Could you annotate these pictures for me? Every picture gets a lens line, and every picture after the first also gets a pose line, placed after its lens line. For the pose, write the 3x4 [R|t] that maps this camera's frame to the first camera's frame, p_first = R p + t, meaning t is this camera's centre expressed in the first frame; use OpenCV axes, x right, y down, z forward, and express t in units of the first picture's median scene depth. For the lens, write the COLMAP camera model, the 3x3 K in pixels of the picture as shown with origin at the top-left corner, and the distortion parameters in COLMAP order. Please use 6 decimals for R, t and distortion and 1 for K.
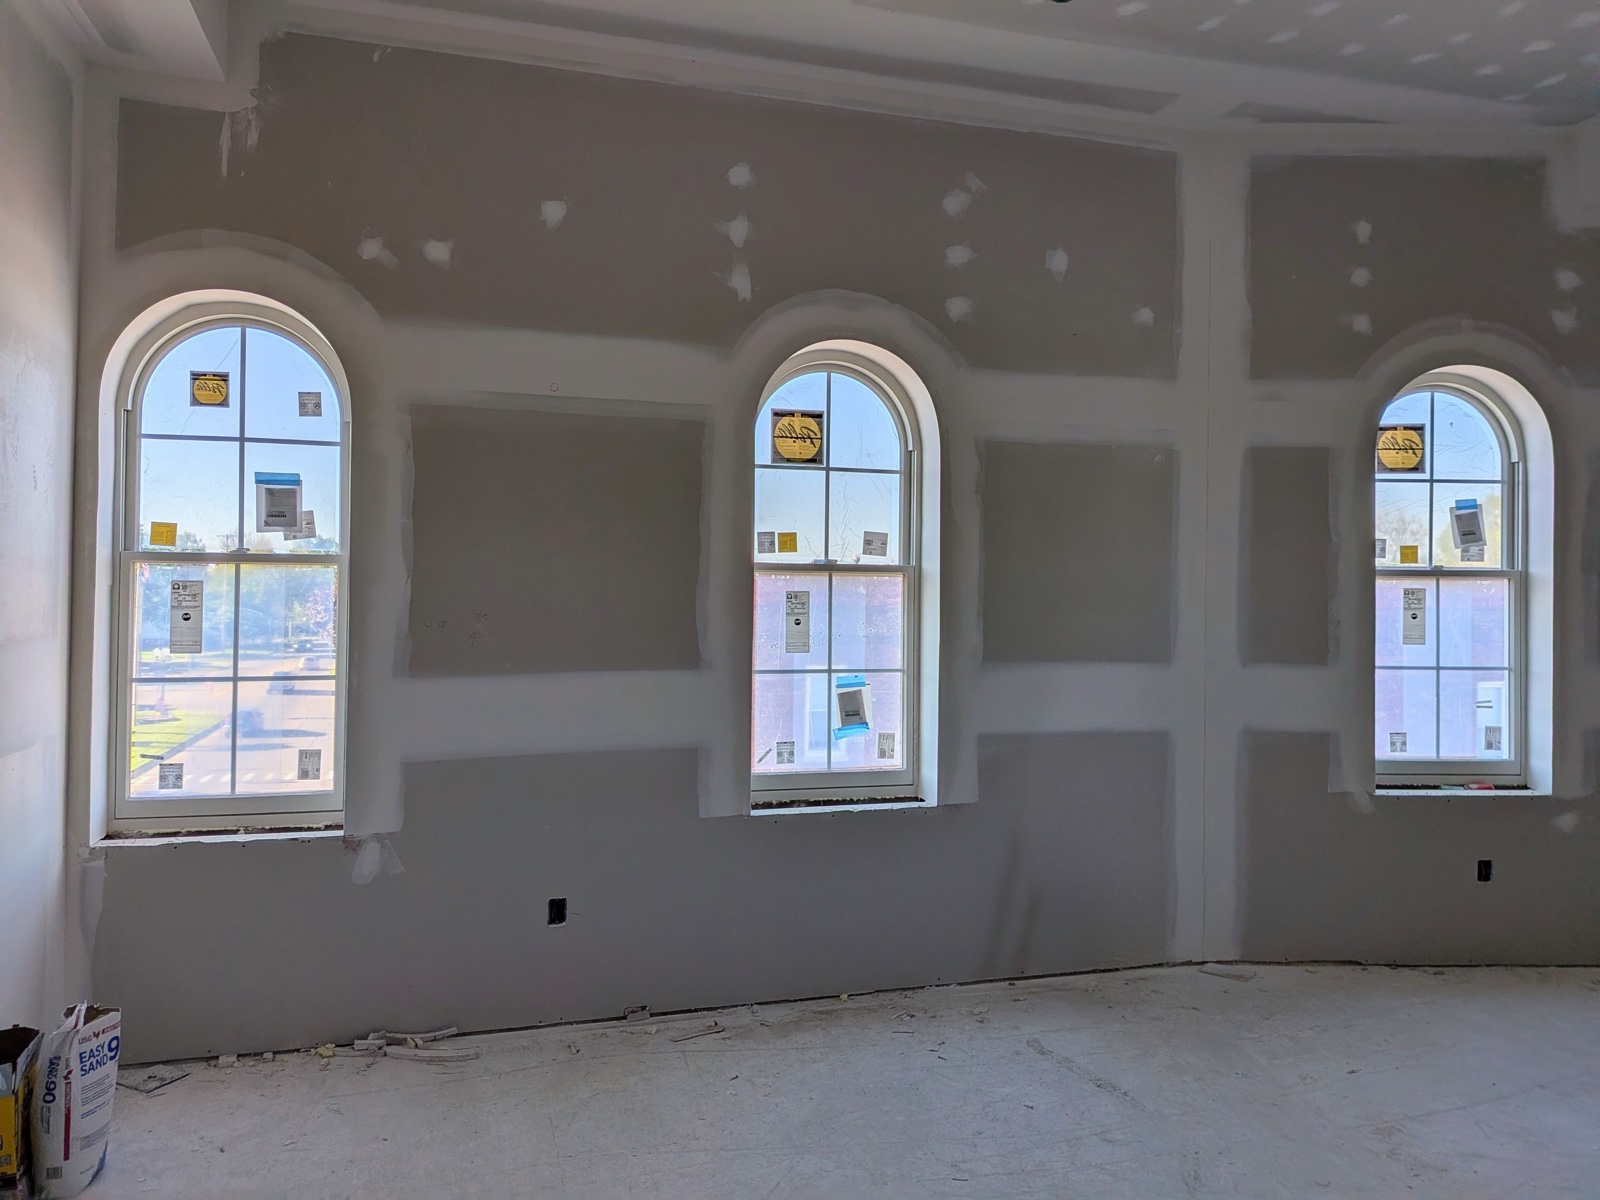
lens RADIAL K [[1140.4, 0, 783.4], [0, 1140.4, 574.4], [0, 0, 1]] dist [0.027940, -0.018313]
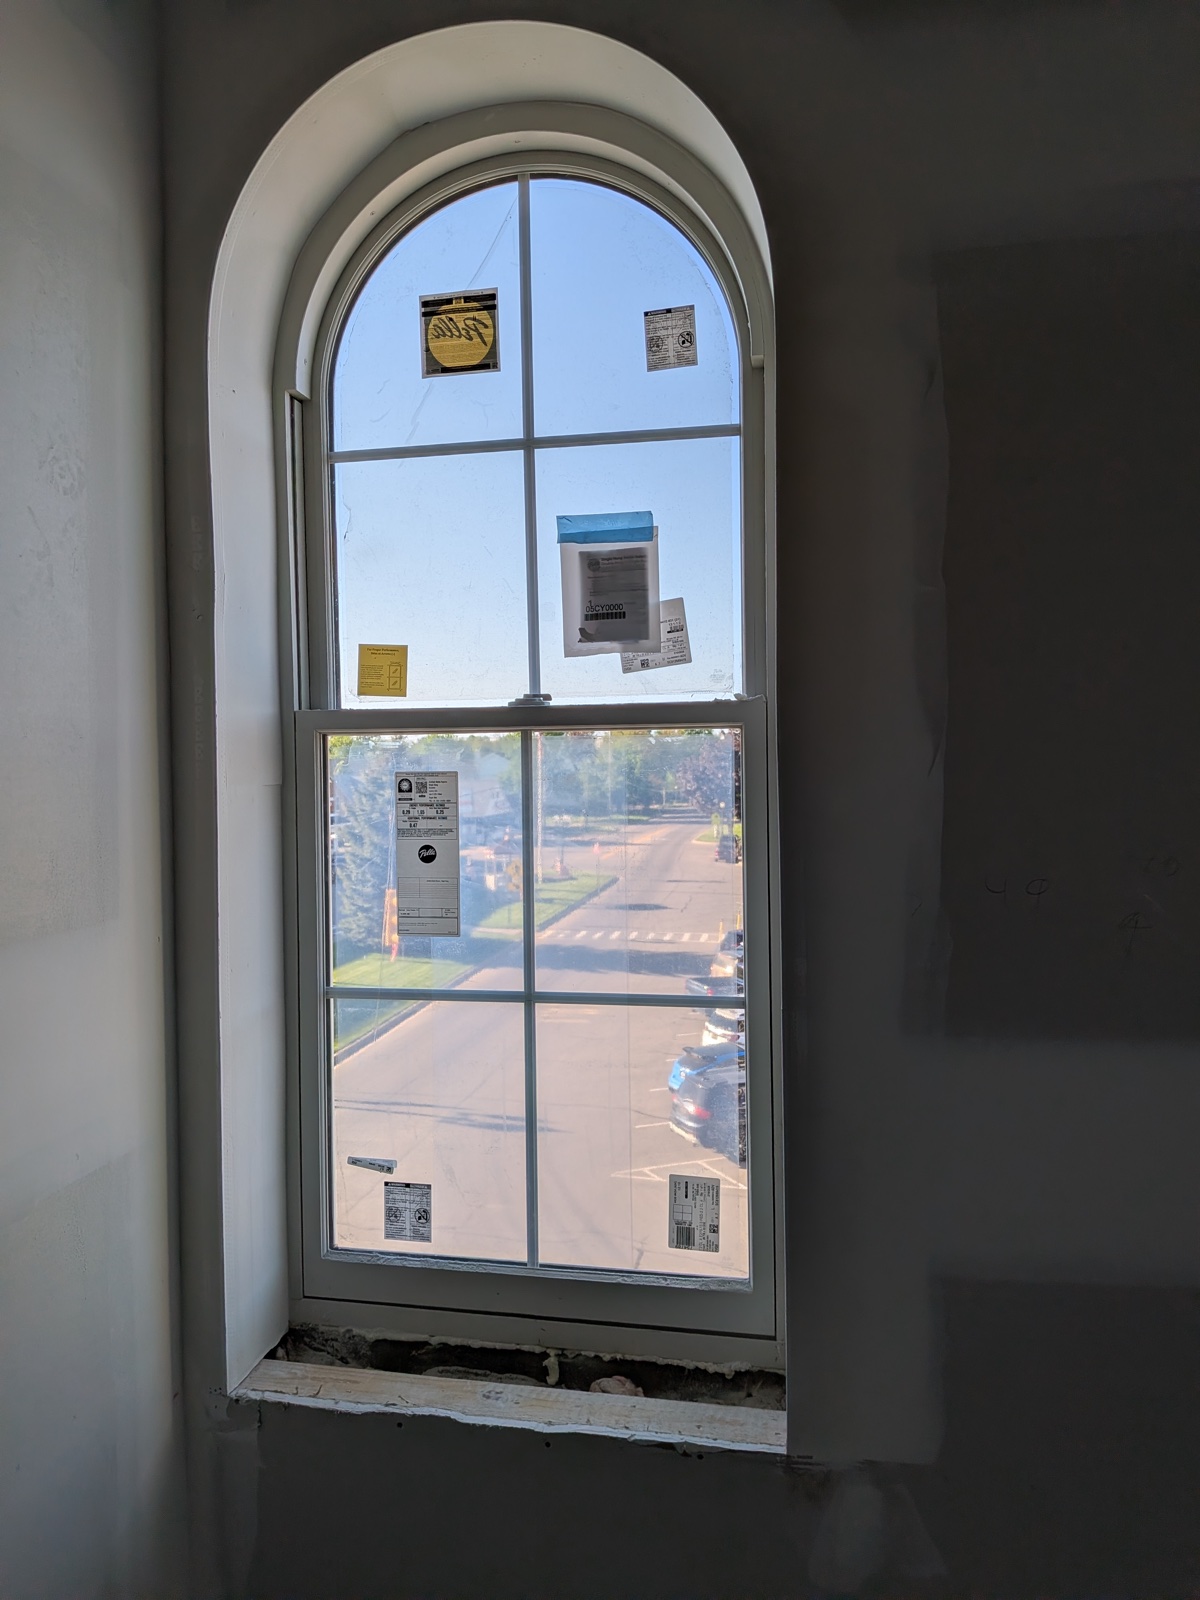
lens RADIAL K [[1140.4, 0, 598.2], [0, 1140.4, 799.1], [0, 0, 1]] dist [0.027940, -0.018313]
pose [[0.894202, -0.007531, -0.447600, -0.258872], [0.030794, 0.998525, 0.044718, -0.001792], [0.446603, -0.053770, 0.893115, 0.625407]]
